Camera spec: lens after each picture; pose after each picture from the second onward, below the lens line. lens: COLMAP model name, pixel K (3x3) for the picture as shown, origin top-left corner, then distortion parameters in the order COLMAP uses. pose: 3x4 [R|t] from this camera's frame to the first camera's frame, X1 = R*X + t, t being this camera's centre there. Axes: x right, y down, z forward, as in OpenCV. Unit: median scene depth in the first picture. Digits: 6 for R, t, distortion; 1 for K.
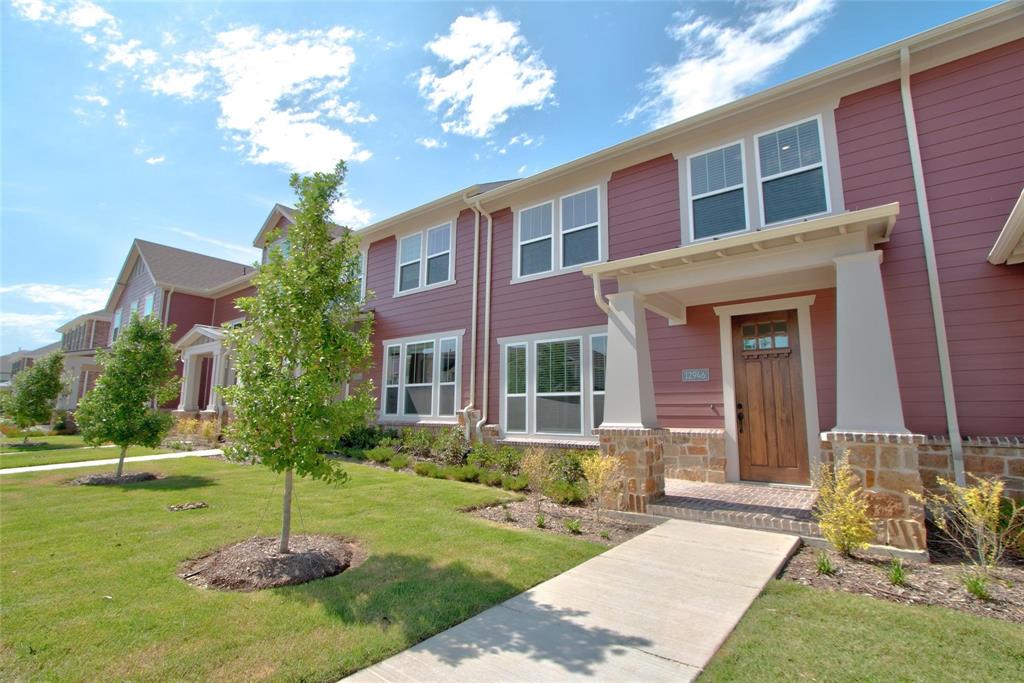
lens RADIAL K [[488.8, 0, 512.0], [0, 488.8, 341.5], [0, 0, 1]] dist [-0.018731, 0.001048]
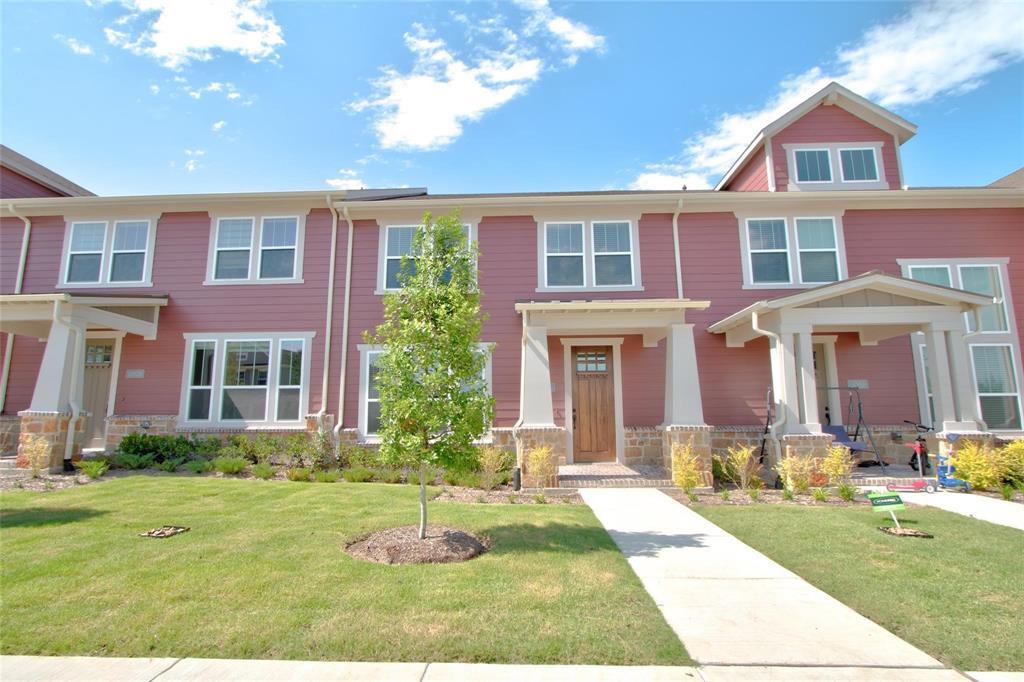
lens RADIAL K [[500.0, 0, 512.0], [0, 500.0, 341.0], [0, 0, 1]] dist [0.039732, -0.032564]
pose [[0.803731, 0.074855, 0.590266, -0.395423], [-0.078064, 0.996746, -0.020108, -0.018159], [-0.589850, -0.029917, 0.806959, -0.048399]]
